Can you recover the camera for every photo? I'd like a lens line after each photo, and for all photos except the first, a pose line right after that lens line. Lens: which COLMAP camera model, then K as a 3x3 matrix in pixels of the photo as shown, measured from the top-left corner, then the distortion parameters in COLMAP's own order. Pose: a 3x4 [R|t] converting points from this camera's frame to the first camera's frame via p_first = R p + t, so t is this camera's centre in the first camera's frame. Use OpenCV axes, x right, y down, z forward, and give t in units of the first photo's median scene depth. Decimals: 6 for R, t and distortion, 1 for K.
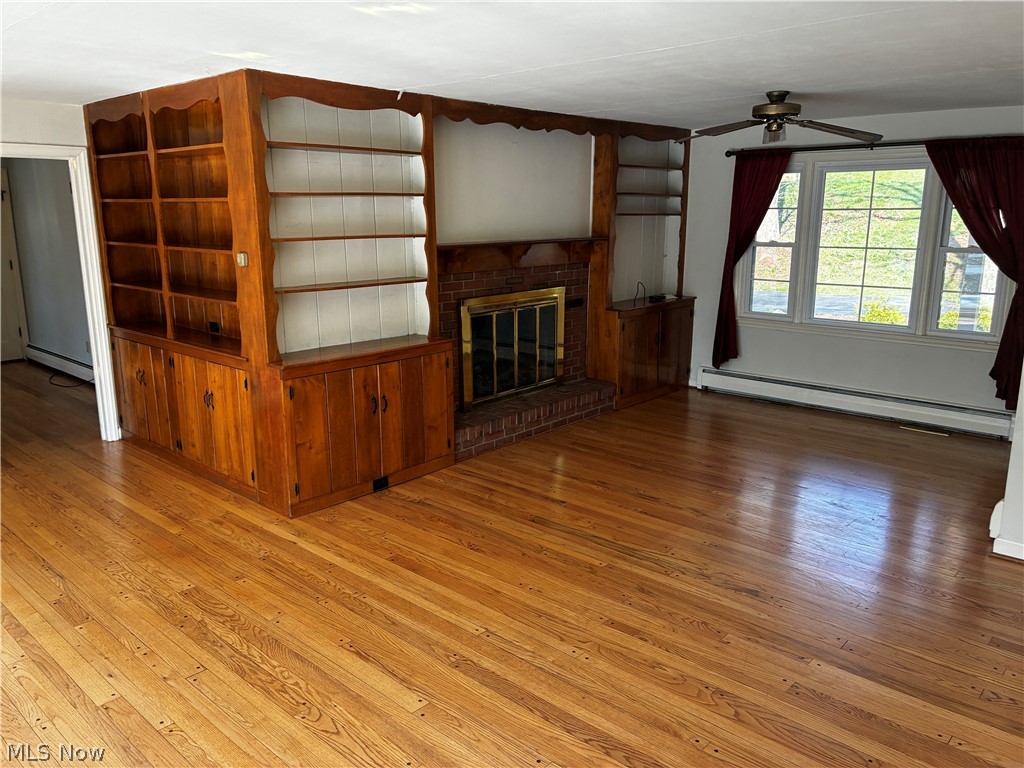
lens RADIAL K [[775.6, 0, 516.7], [0, 775.6, 383.1], [0, 0, 1]] dist [0.066190, -0.094494]
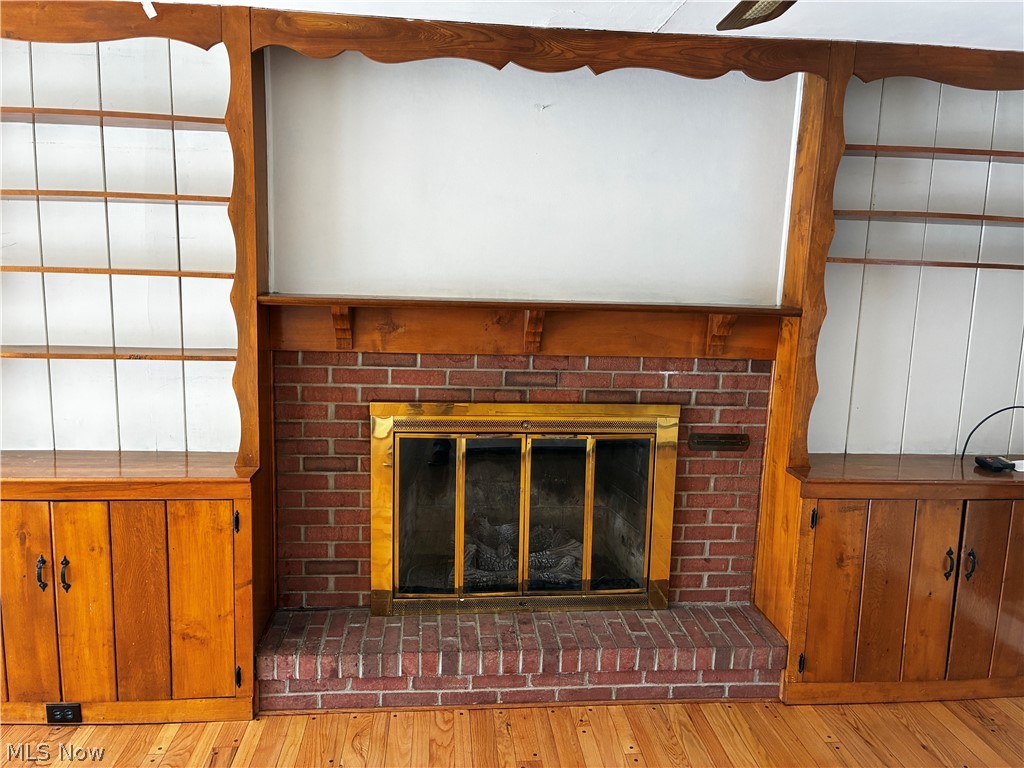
lens RADIAL K [[775.6, 0, 510.9], [0, 775.6, 384.0], [0, 0, 1]] dist [0.066190, -0.094494]
pose [[0.736216, 0.123661, -0.665352, 0.378889], [-0.178377, 0.983855, -0.014519, -0.141911], [0.652815, 0.129373, 0.746388, 0.730138]]
